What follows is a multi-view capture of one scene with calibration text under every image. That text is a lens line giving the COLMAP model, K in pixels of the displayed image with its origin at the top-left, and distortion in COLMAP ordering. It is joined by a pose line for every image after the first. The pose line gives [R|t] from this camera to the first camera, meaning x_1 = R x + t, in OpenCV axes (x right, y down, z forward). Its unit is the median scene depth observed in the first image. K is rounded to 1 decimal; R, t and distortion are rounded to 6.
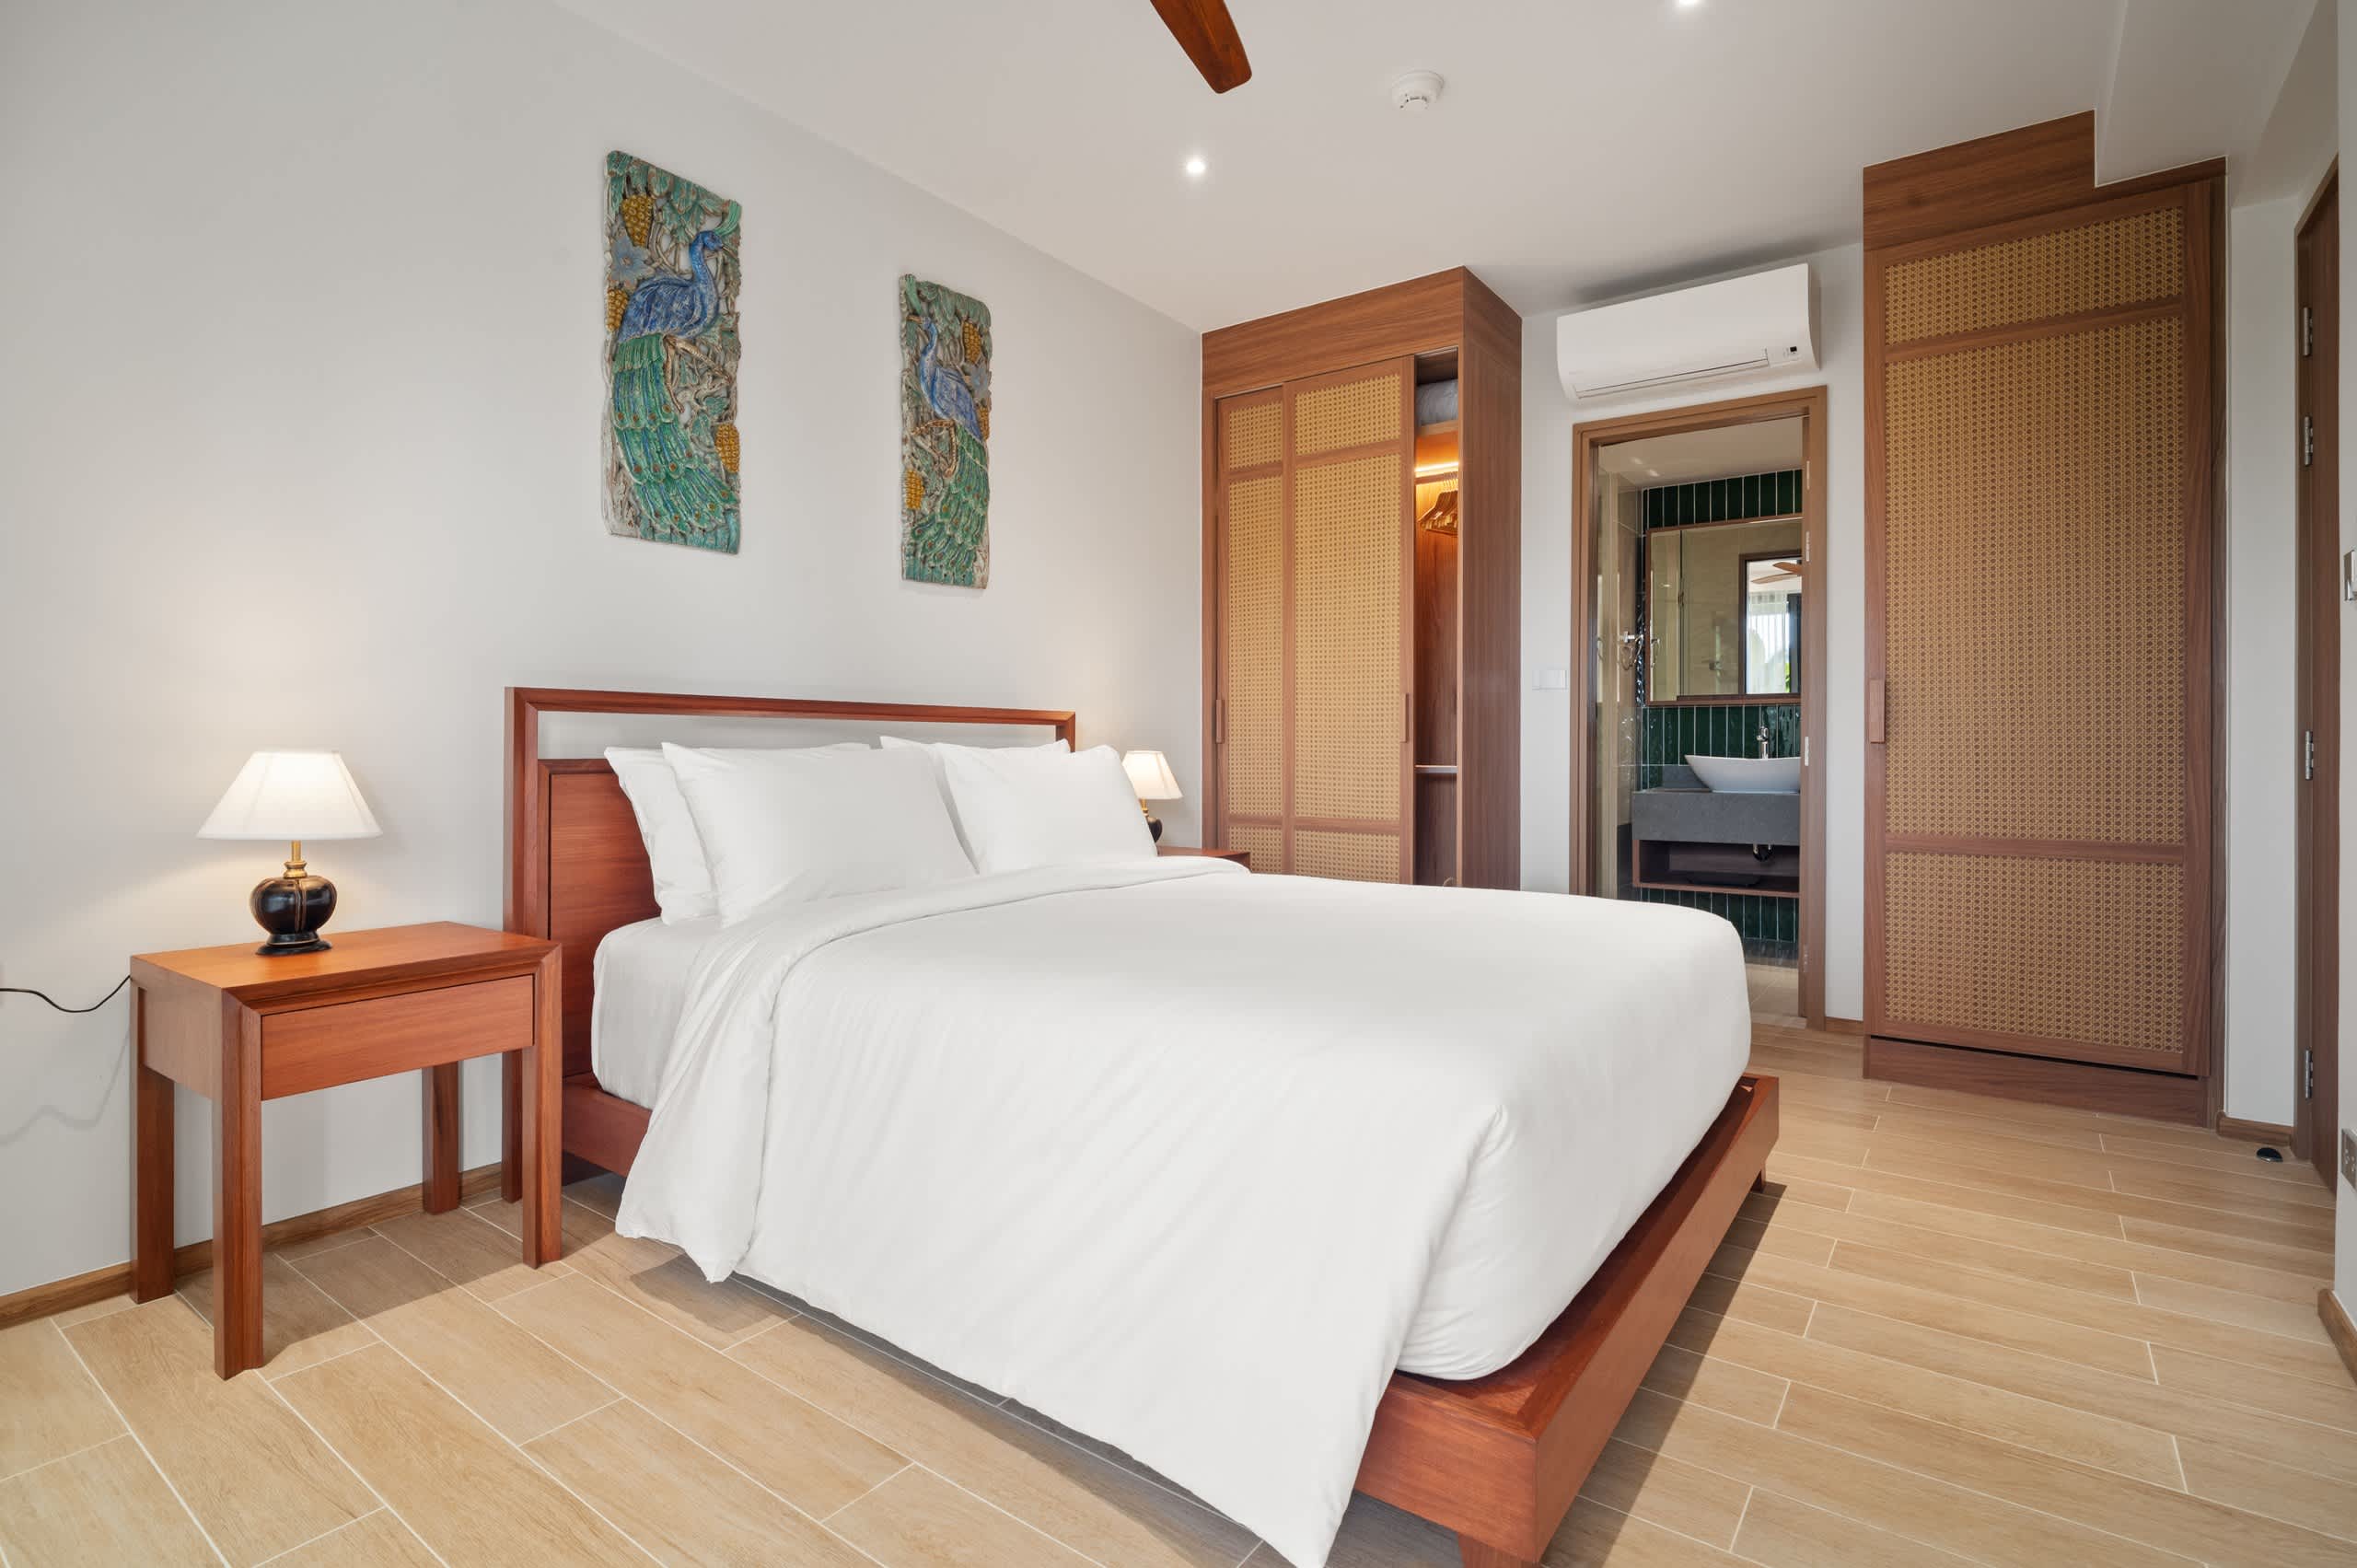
lens RADIAL K [[1125.4, 0, 1176.0], [0, 1125.4, 746.4], [0, 0, 1]] dist [0.000073, -0.000008]
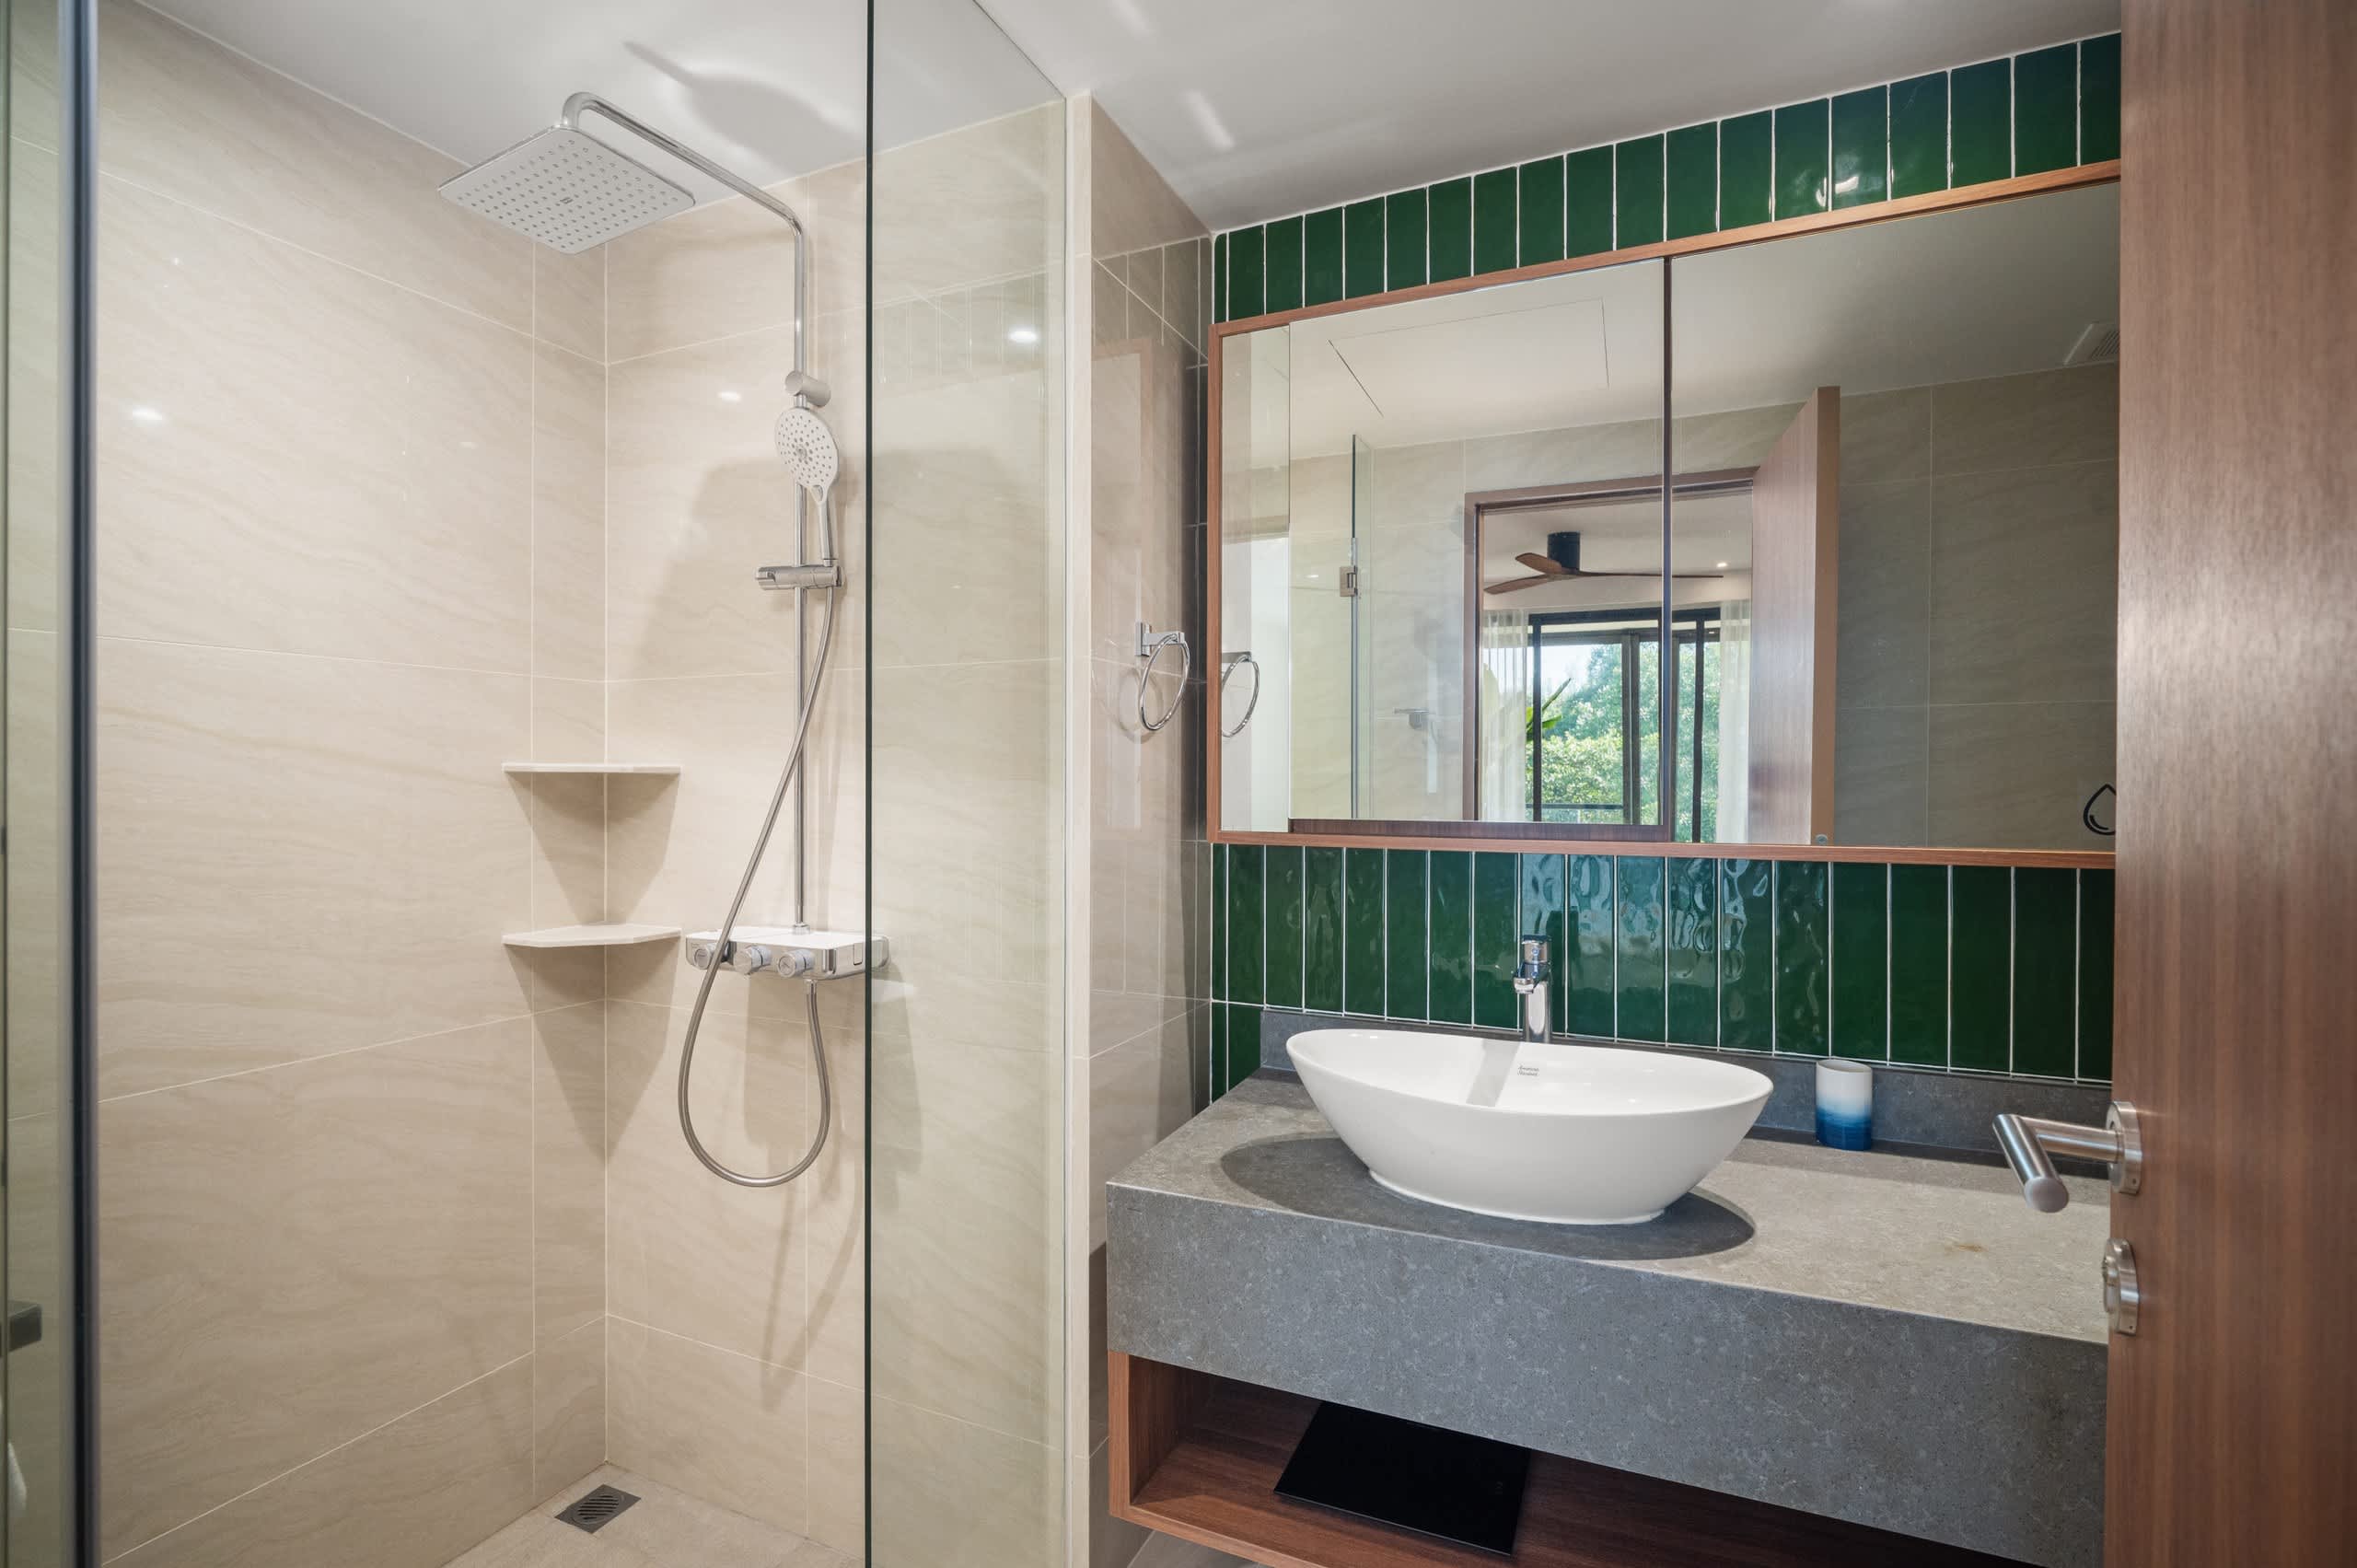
lens RADIAL K [[1122.8, 0, 1178.5], [0, 1122.8, 784.0], [0, 0, 1]] dist [-0.002378, -0.000253]
pose [[0.976976, 0.009428, 0.213140, 0.327997], [-0.009400, 0.999955, -0.001143, -0.052160], [-0.213141, -0.000887, 0.977021, 0.654485]]
